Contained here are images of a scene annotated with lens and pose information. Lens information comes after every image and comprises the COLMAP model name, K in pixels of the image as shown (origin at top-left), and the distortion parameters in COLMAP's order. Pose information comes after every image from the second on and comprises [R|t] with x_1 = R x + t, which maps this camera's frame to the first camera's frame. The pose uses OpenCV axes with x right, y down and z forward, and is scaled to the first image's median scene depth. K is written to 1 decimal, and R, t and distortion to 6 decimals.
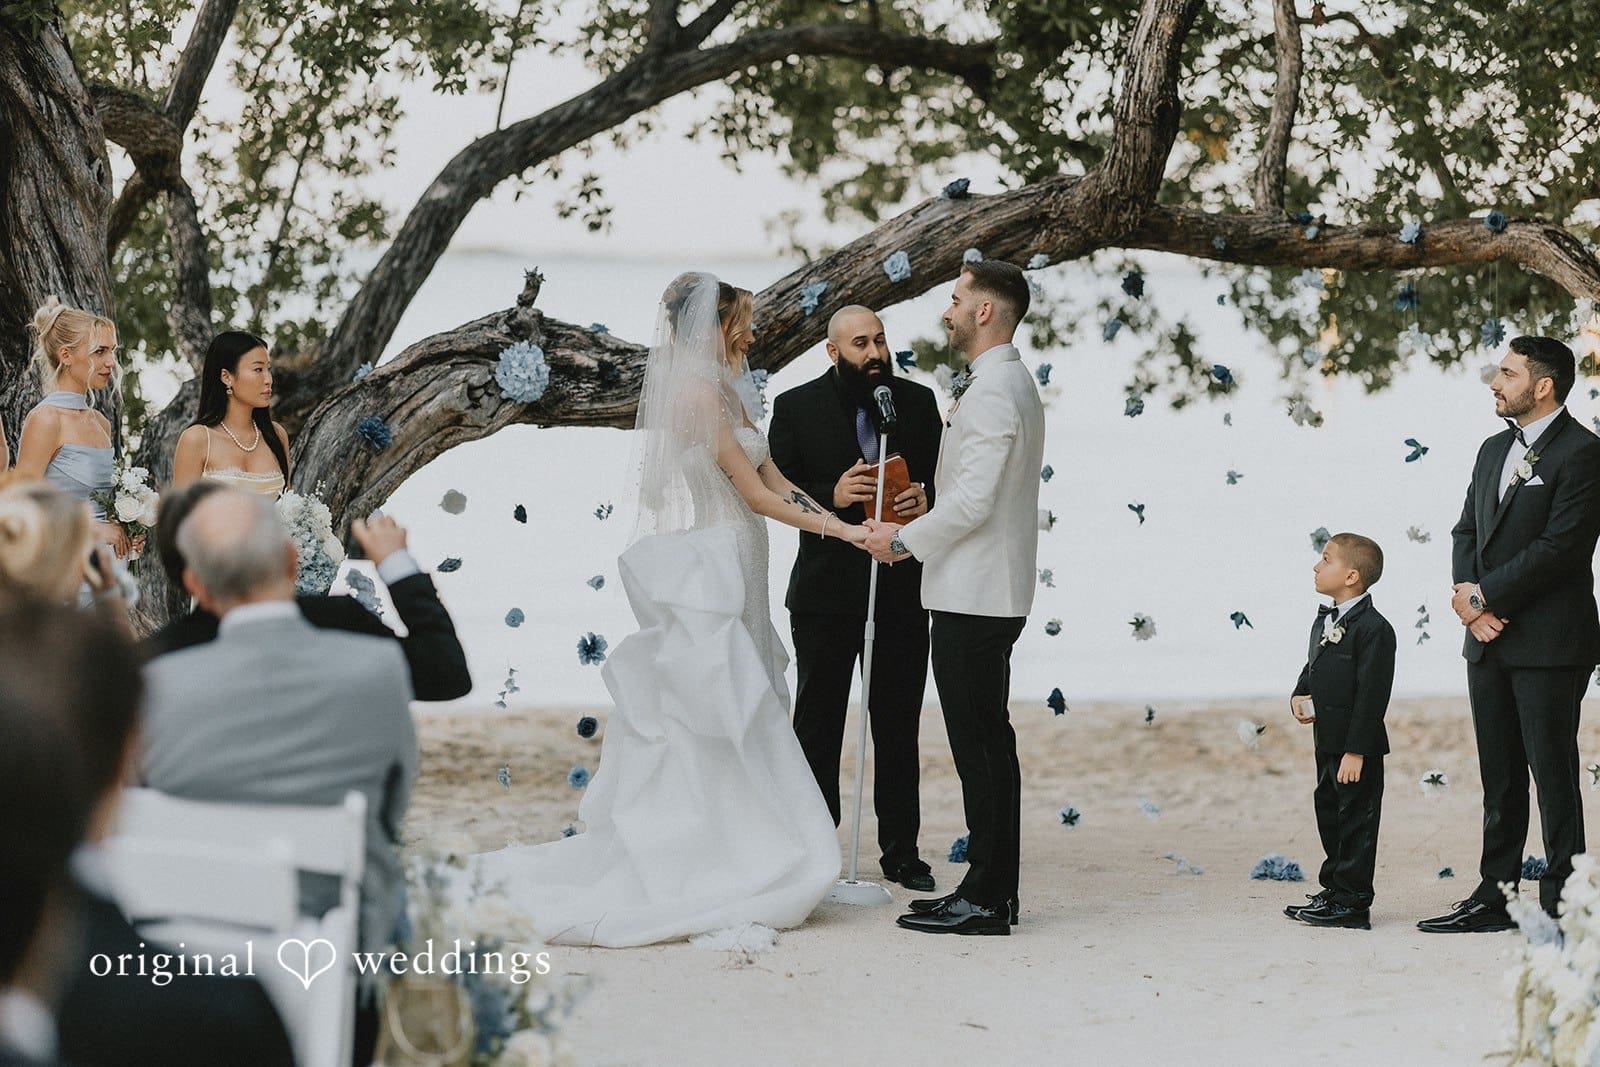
lens RADIAL K [[3907.1, 0, 800.0], [0, 3907.1, 533.5], [0, 0, 1]] dist [0.007310, 0.058096]
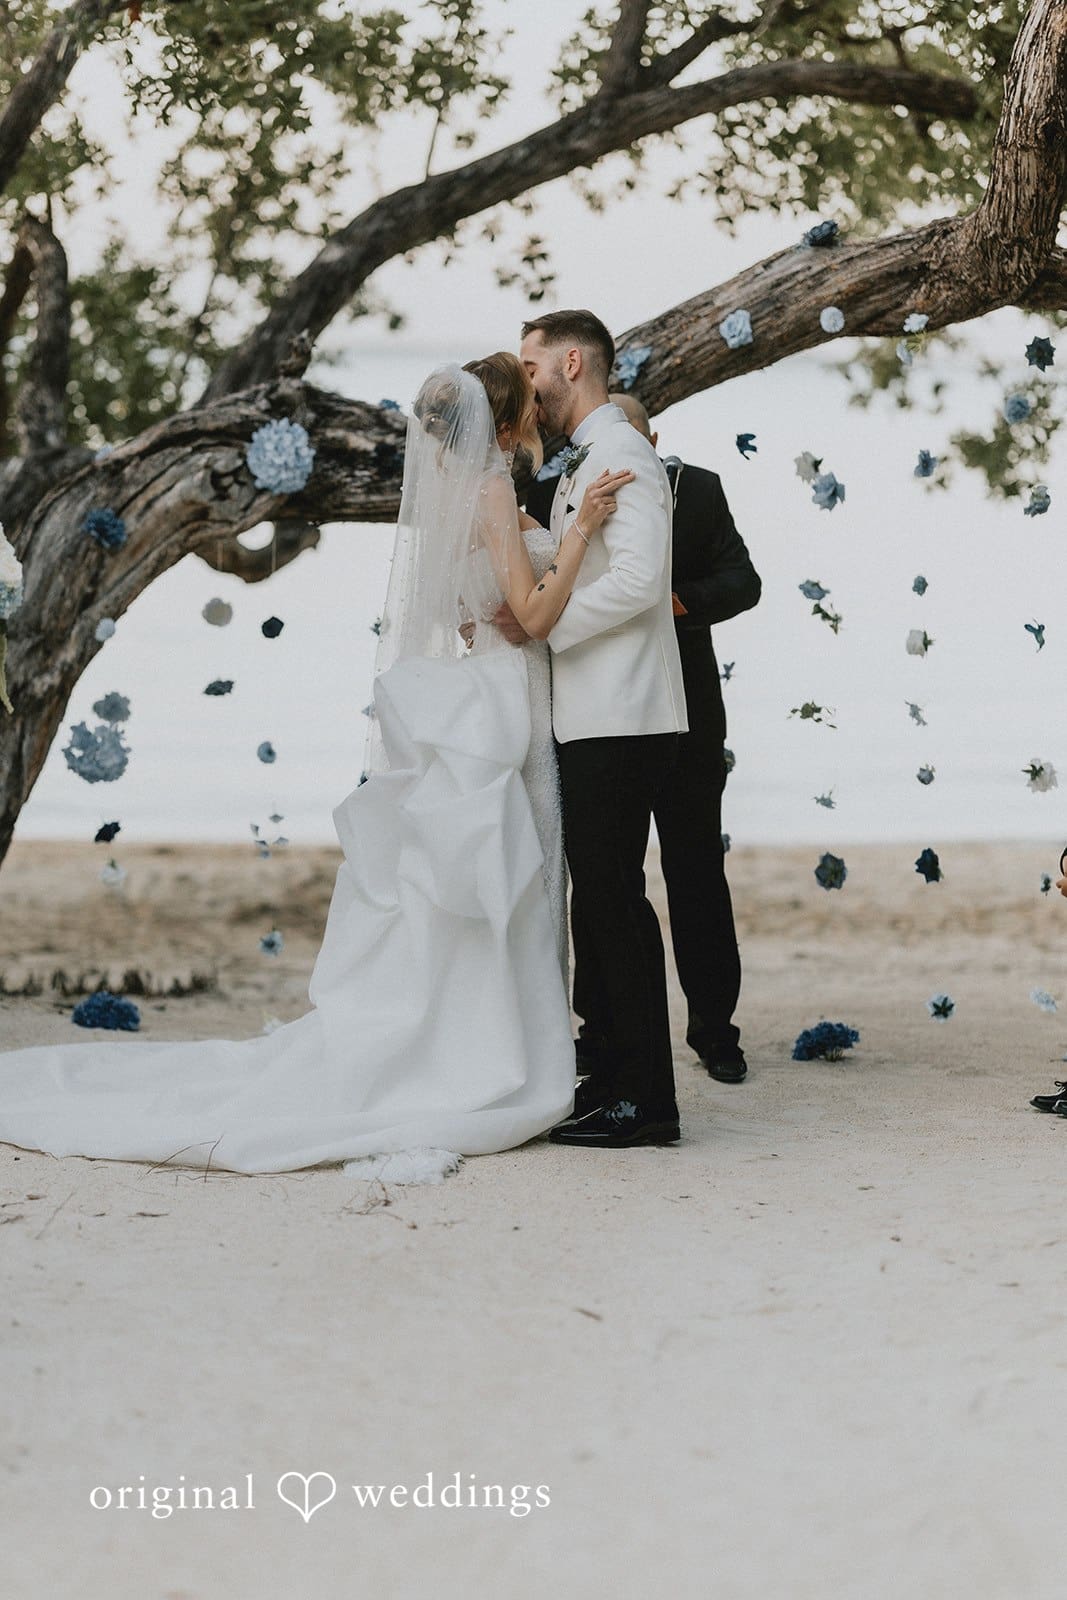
lens RADIAL K [[3907.1, 0, 533.5], [0, 3907.1, 800.0], [0, 0, 1]] dist [0.007310, 0.058096]
pose [[0.988553, 0.018338, -0.149754, 0.106452], [-0.012324, 0.999084, 0.040984, -0.003078], [0.150369, -0.038669, 0.987873, 0.184161]]
